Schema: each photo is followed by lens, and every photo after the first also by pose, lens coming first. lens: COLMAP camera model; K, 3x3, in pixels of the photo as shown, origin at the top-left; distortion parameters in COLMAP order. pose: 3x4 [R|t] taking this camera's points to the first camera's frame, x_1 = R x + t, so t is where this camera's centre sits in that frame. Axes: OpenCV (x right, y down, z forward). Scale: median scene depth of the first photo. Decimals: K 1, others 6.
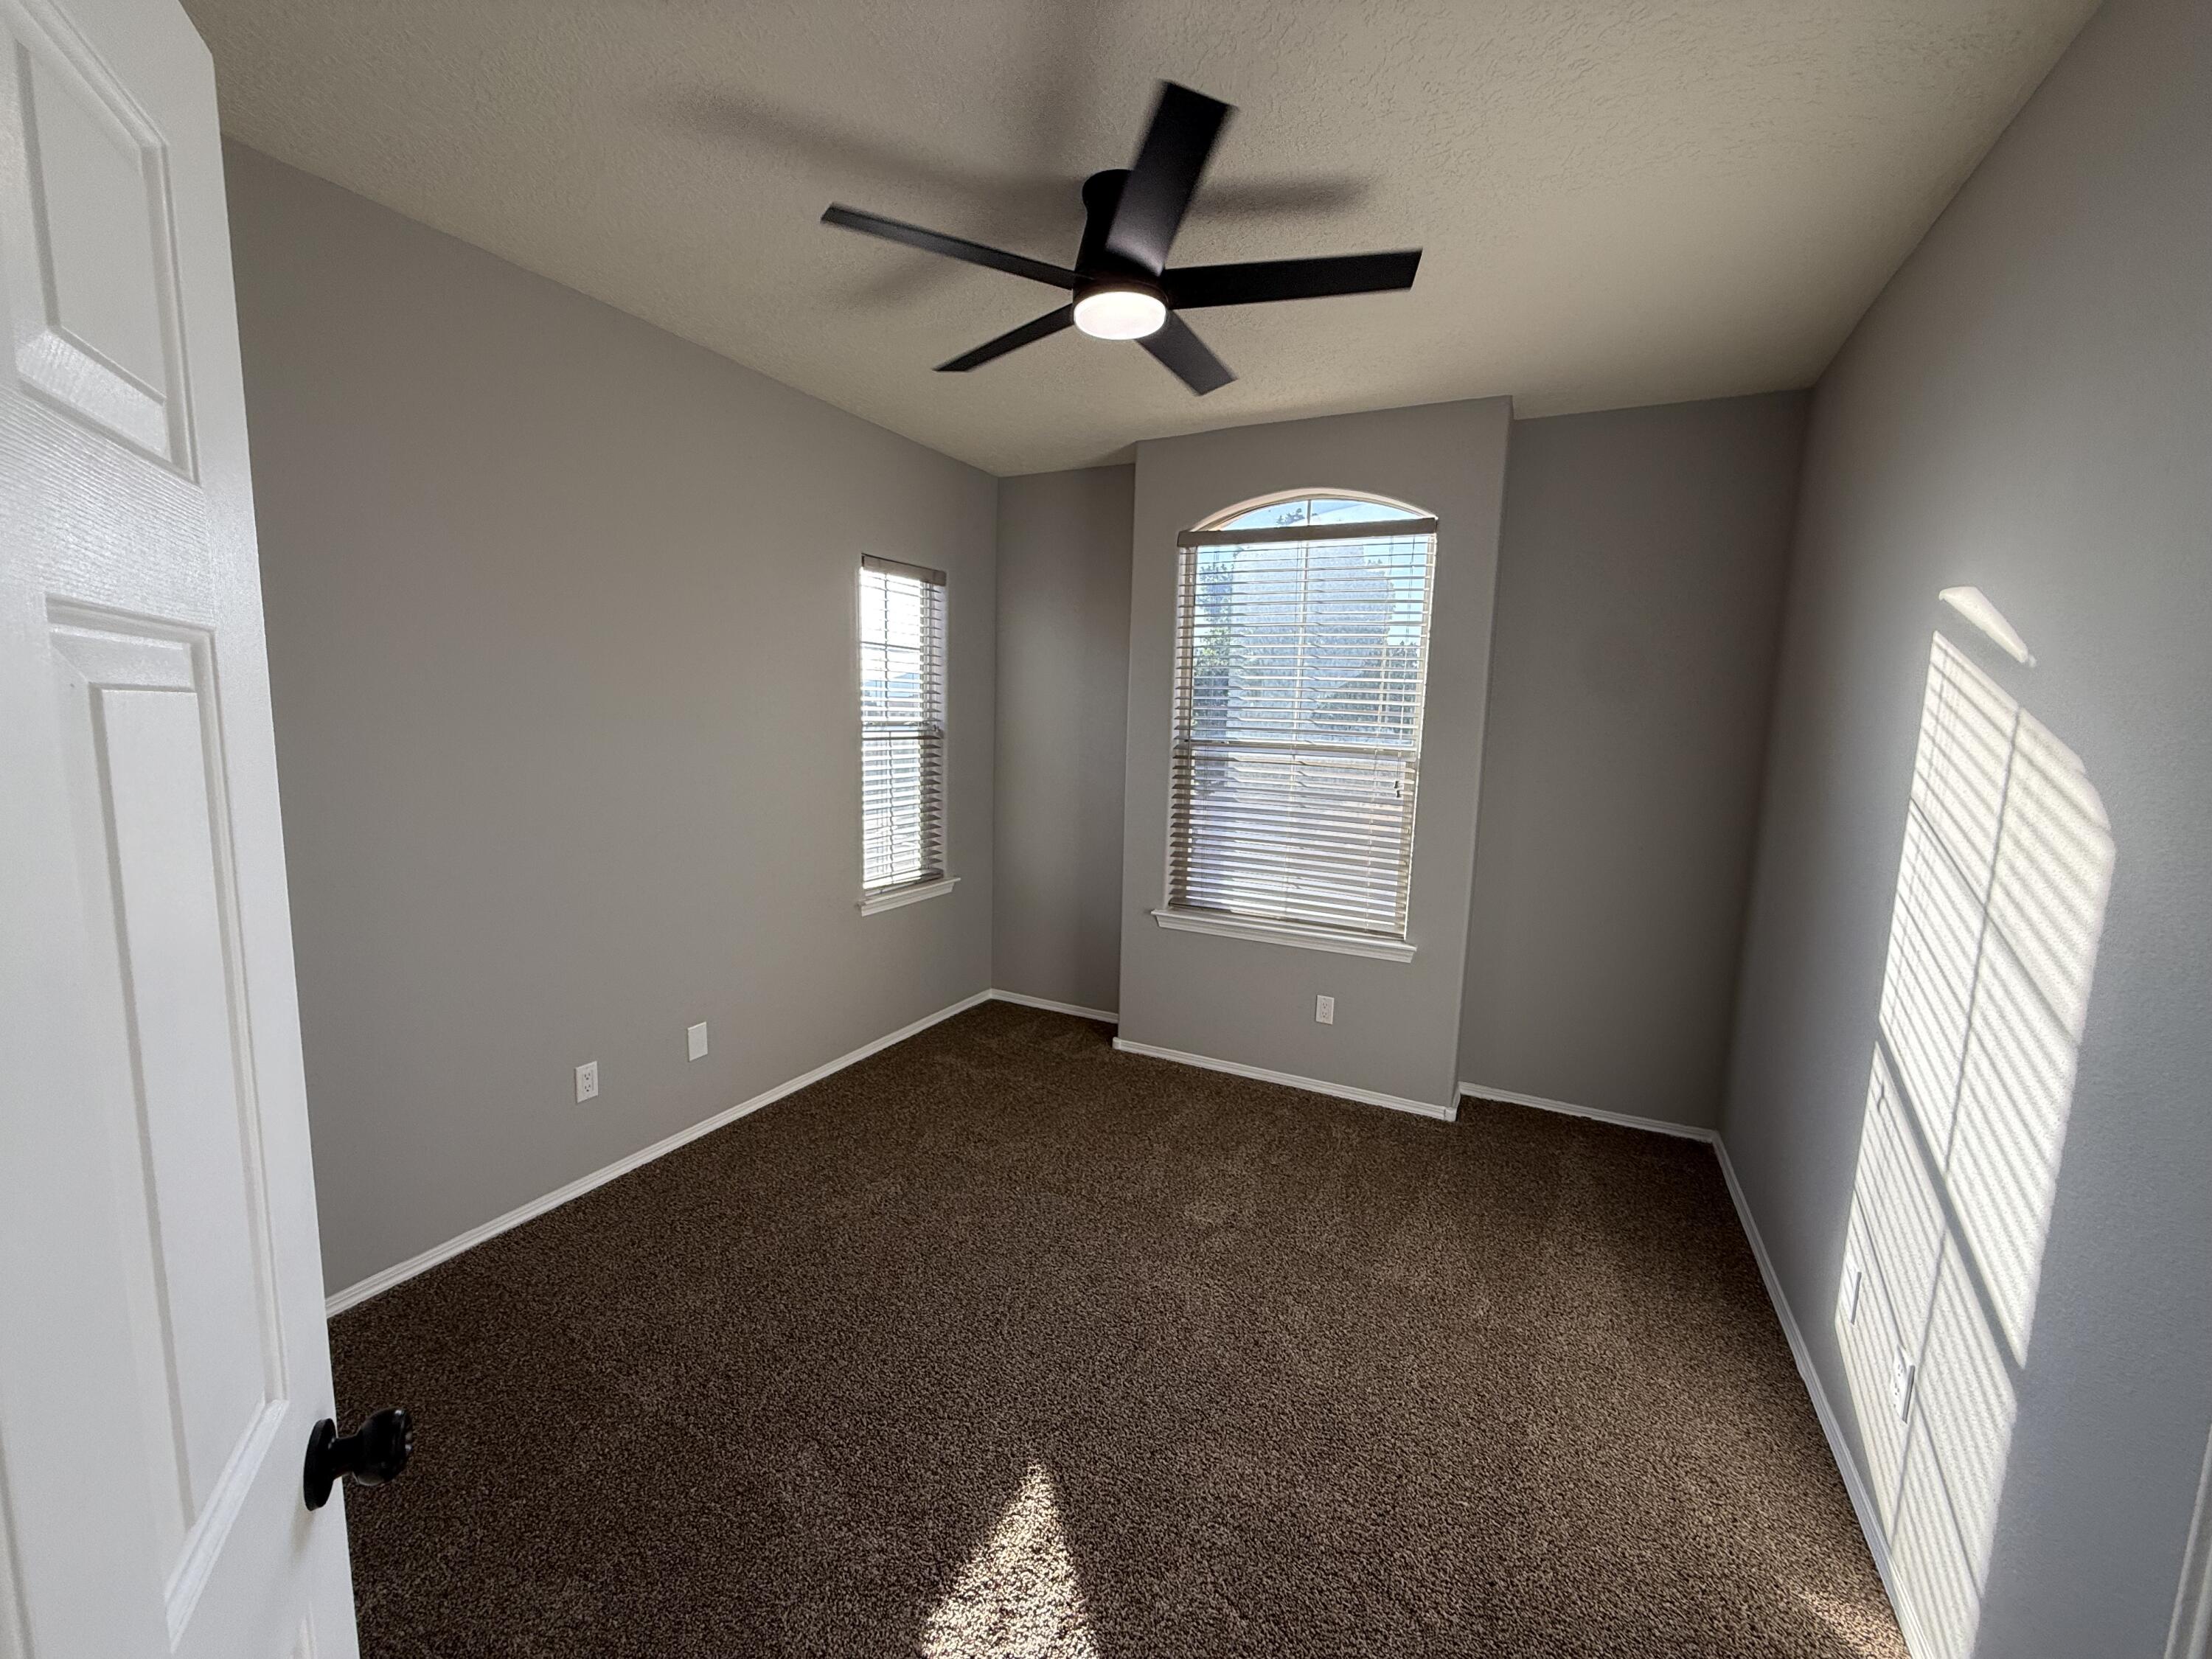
lens RADIAL K [[880.7, 0, 1107.4], [0, 880.7, 830.3], [0, 0, 1]] dist [-0.000984, 0.000442]
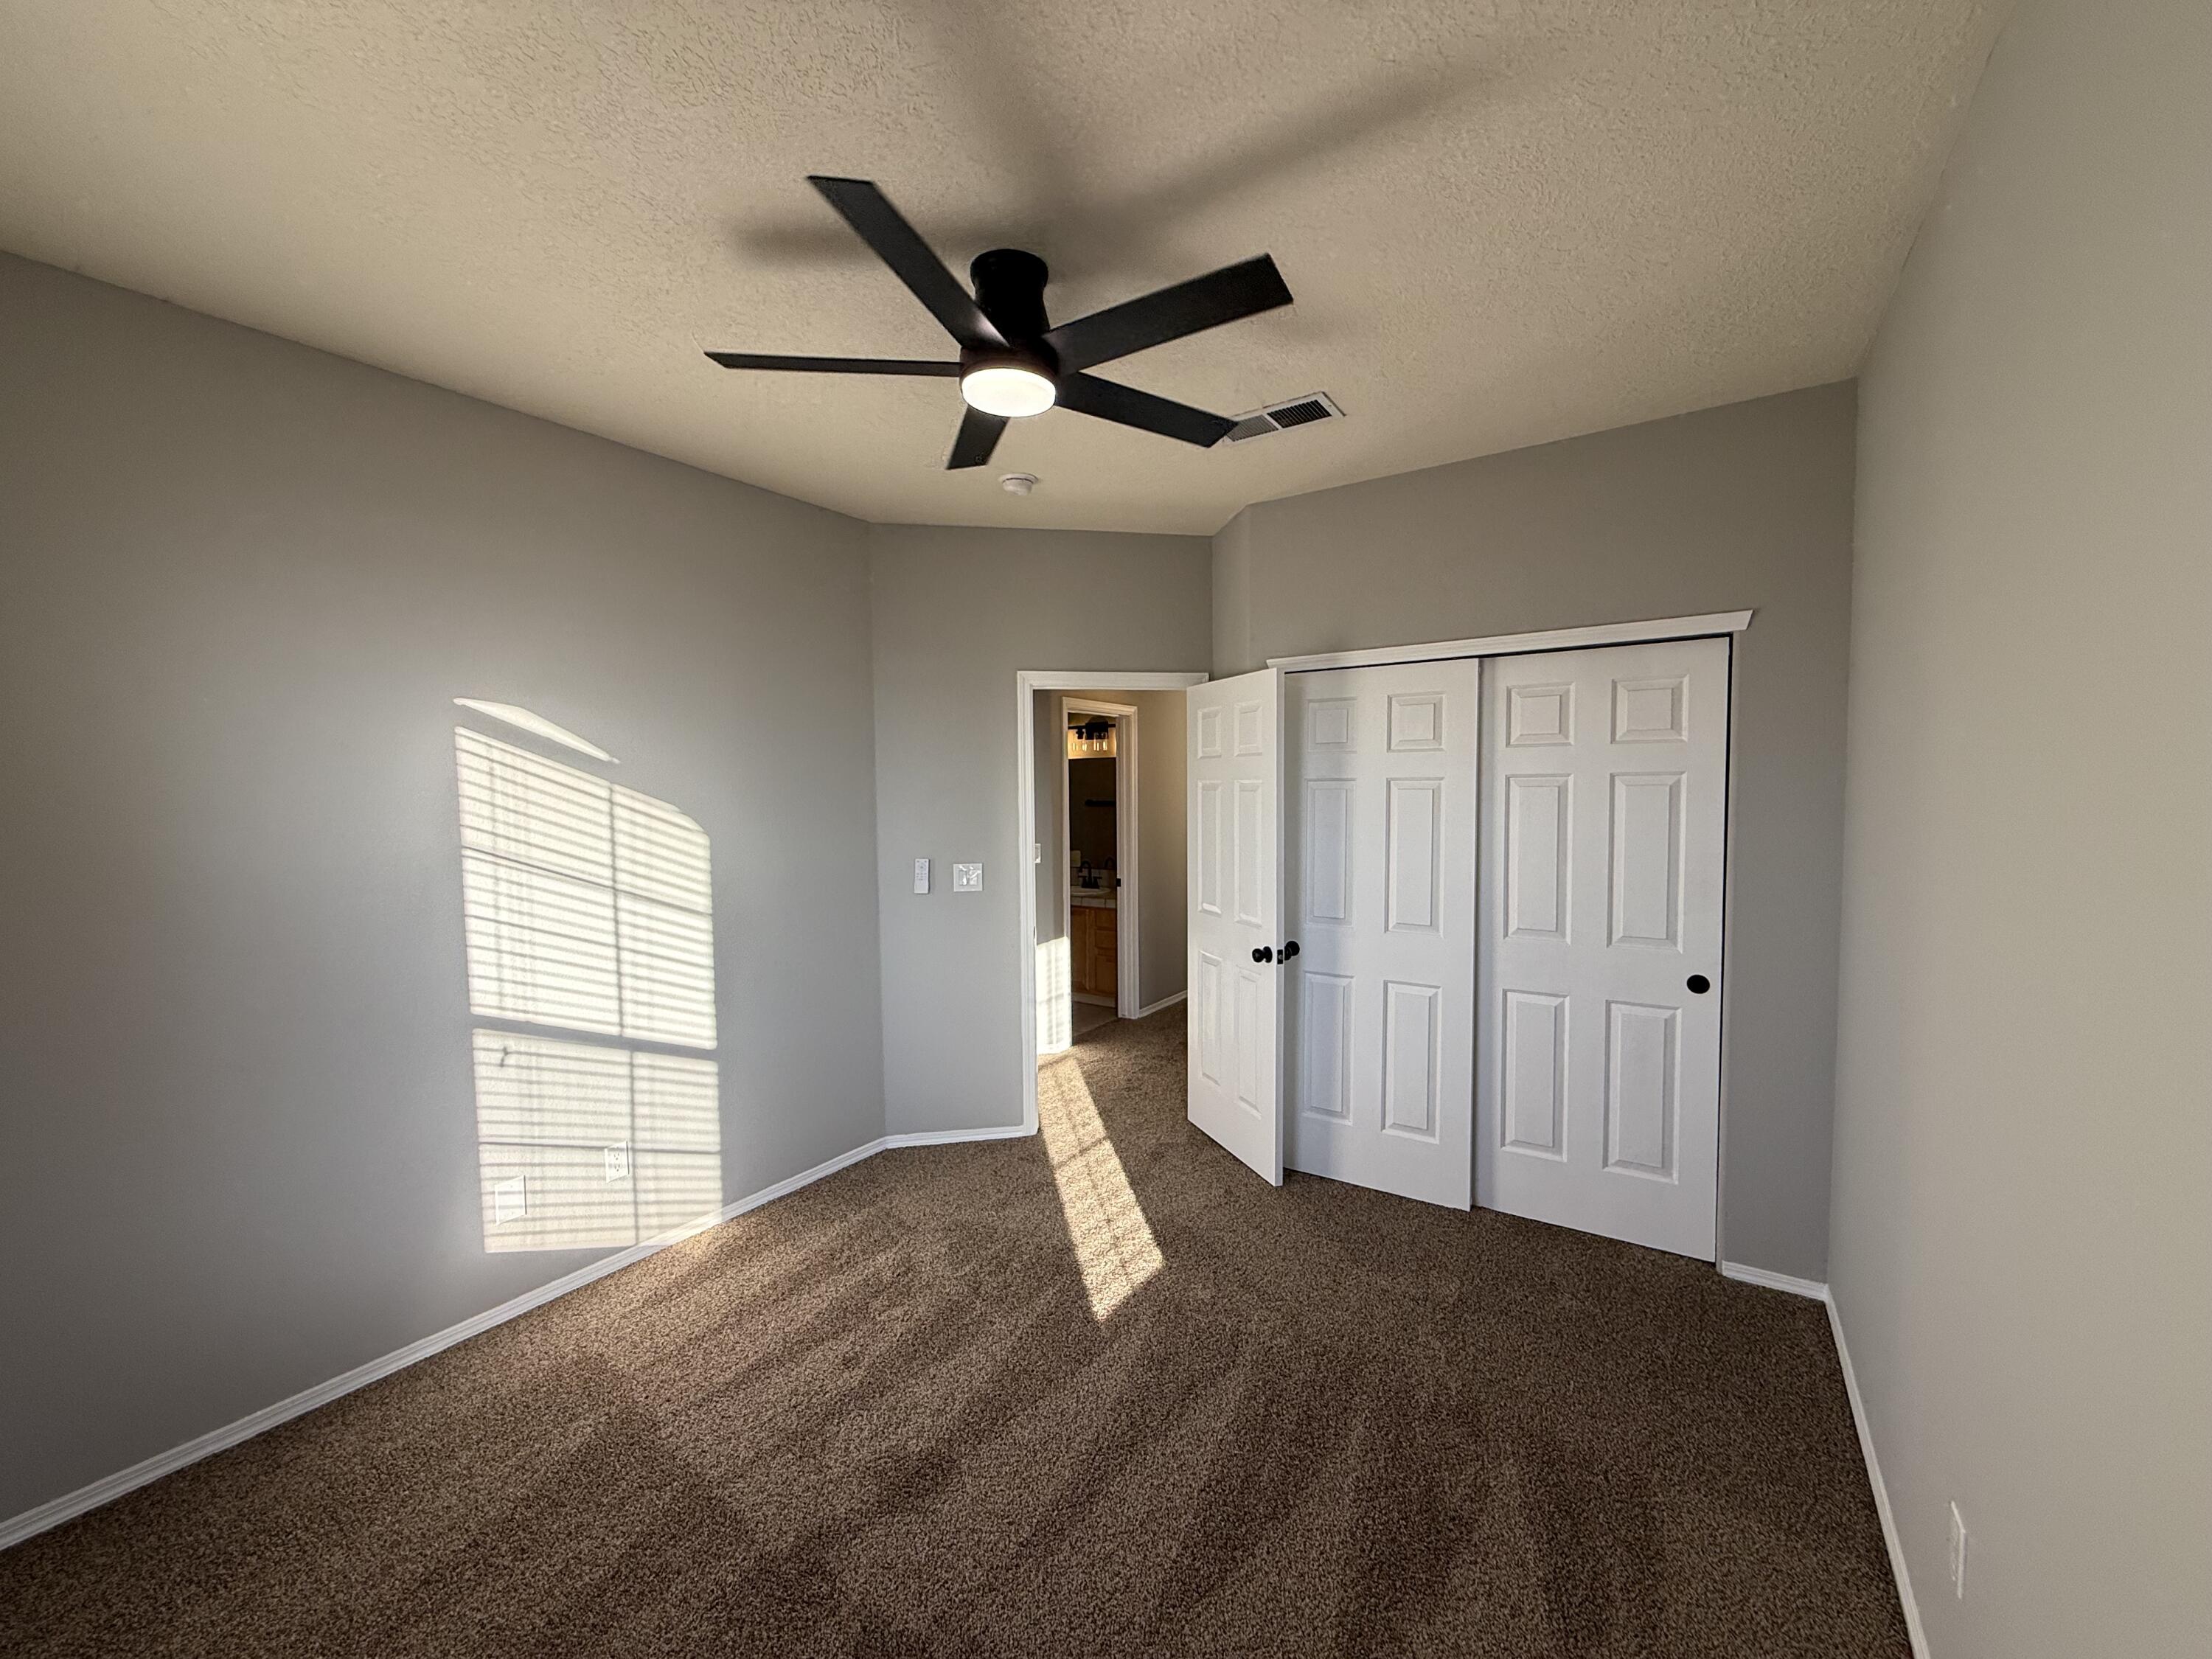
lens RADIAL K [[880.7, 0, 1110.1], [0, 880.7, 835.8], [0, 0, 1]] dist [-0.000984, 0.000442]
pose [[-0.988142, -0.018402, 0.152434, -0.373060], [0.009647, 0.983389, 0.181255, -0.374982], [-0.153238, 0.180576, -0.971551, 2.799650]]
